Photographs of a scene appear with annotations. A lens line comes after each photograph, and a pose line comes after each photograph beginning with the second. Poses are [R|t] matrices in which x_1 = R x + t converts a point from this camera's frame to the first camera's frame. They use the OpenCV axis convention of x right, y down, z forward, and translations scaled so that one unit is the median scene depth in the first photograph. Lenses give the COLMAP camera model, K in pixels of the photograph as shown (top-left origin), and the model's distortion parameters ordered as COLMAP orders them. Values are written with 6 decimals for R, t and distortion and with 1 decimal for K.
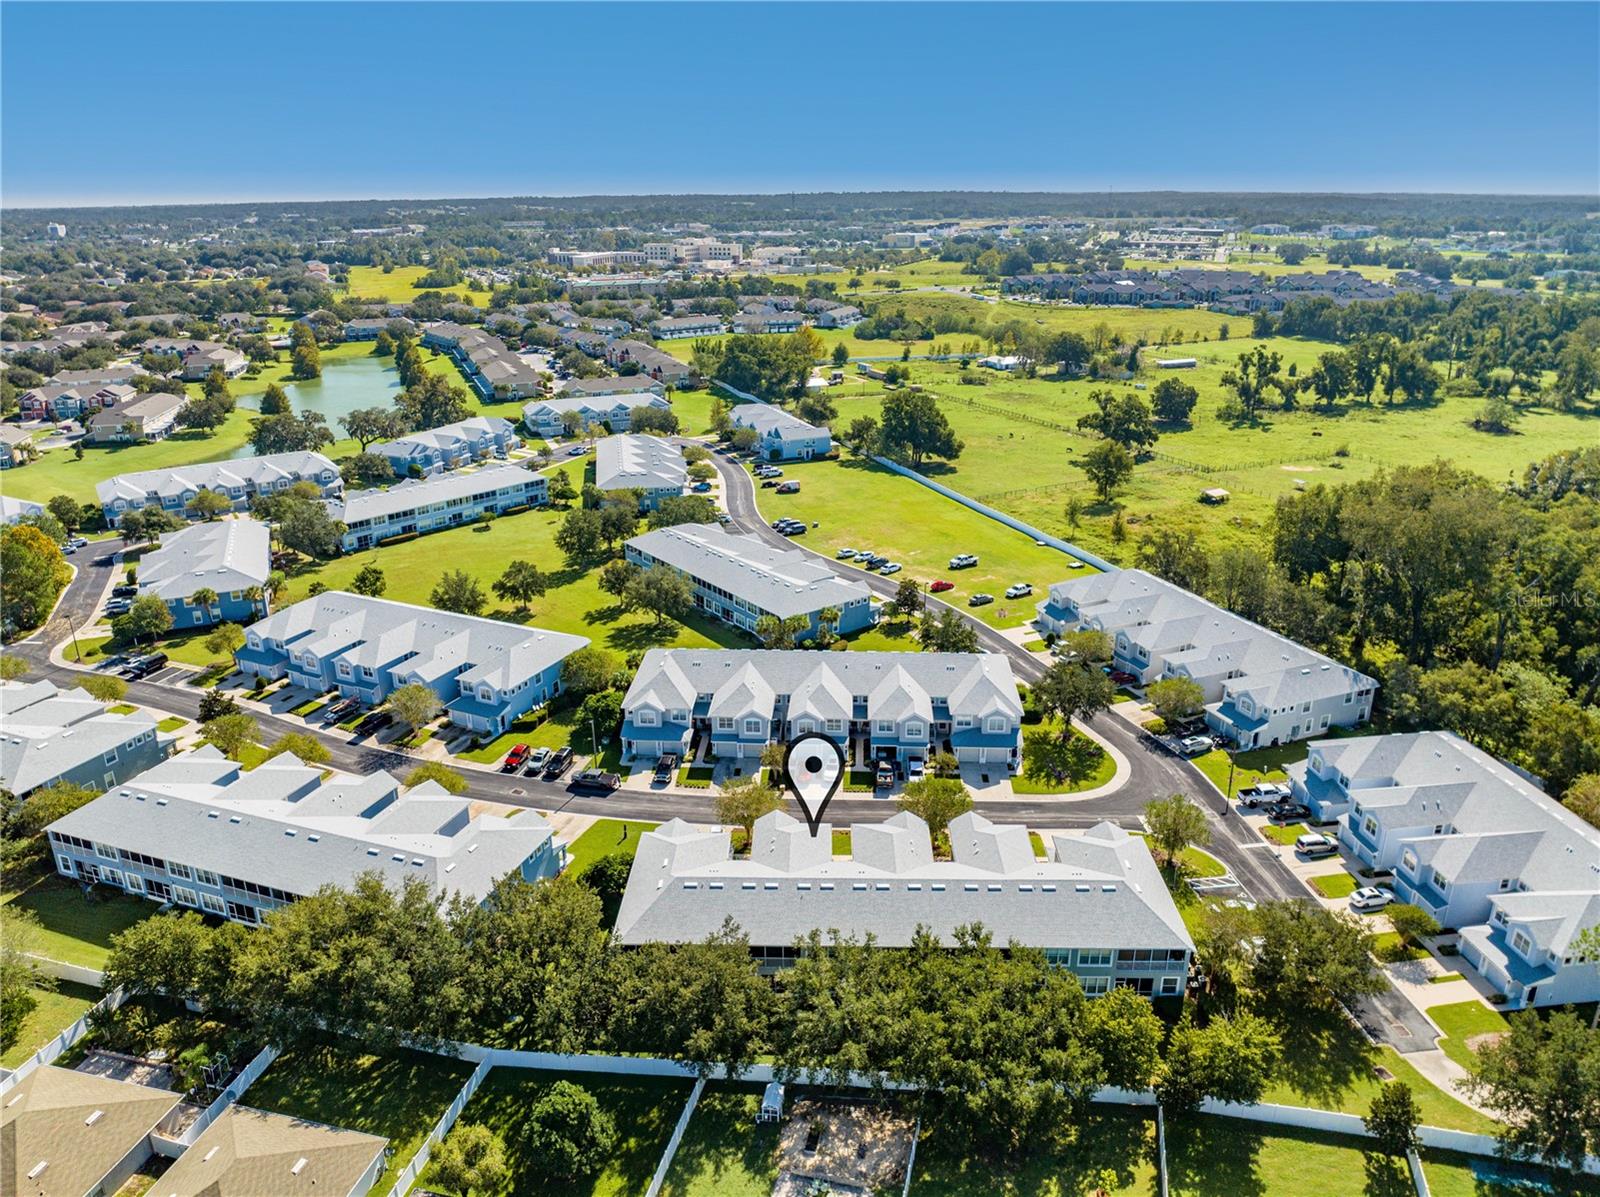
lens RADIAL K [[1142.3, 0, 800.0], [0, 1142.3, 598.5], [0, 0, 1]] dist [-0.040613, -0.005816]
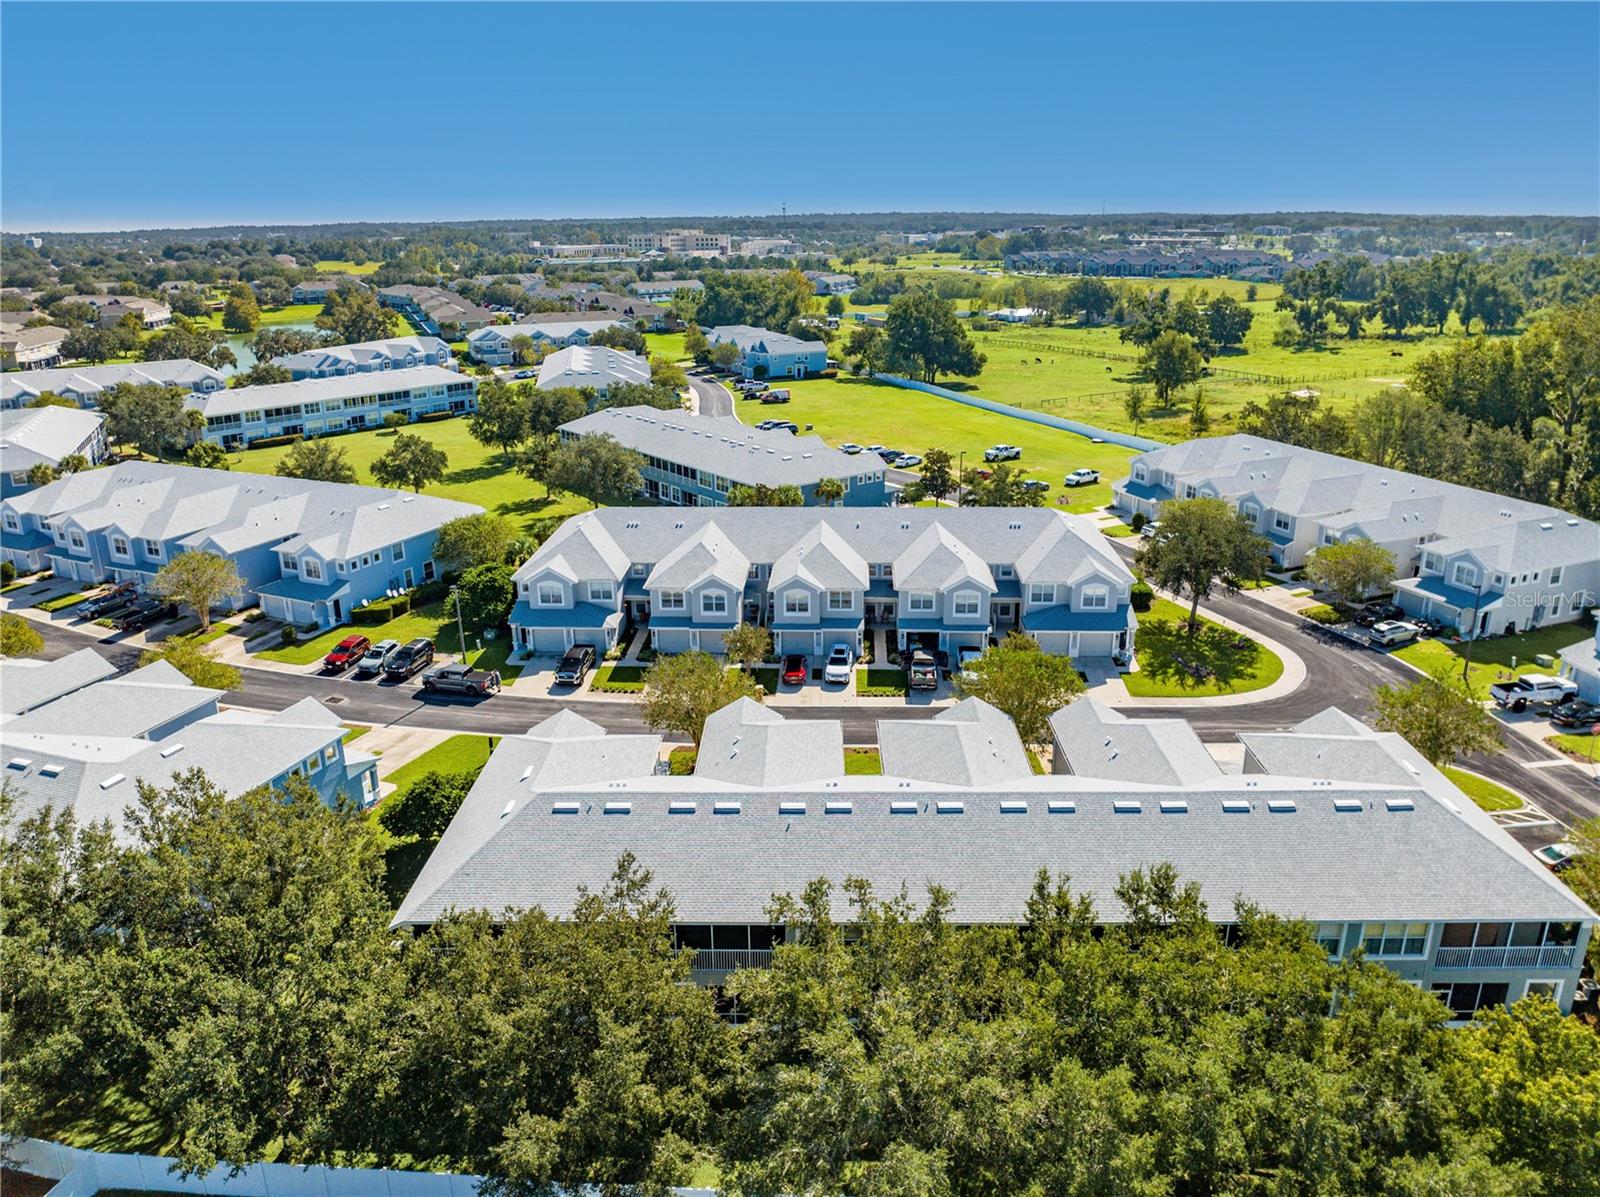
lens RADIAL K [[1175.9, 0, 801.1], [0, 1175.9, 580.4], [0, 0, 1]] dist [-0.047034, 0.001514]
pose [[0.999960, -0.005584, 0.006933, 0.002977], [0.005779, 0.999580, -0.028393, 0.114809], [-0.006771, 0.028432, 0.999573, 0.330781]]
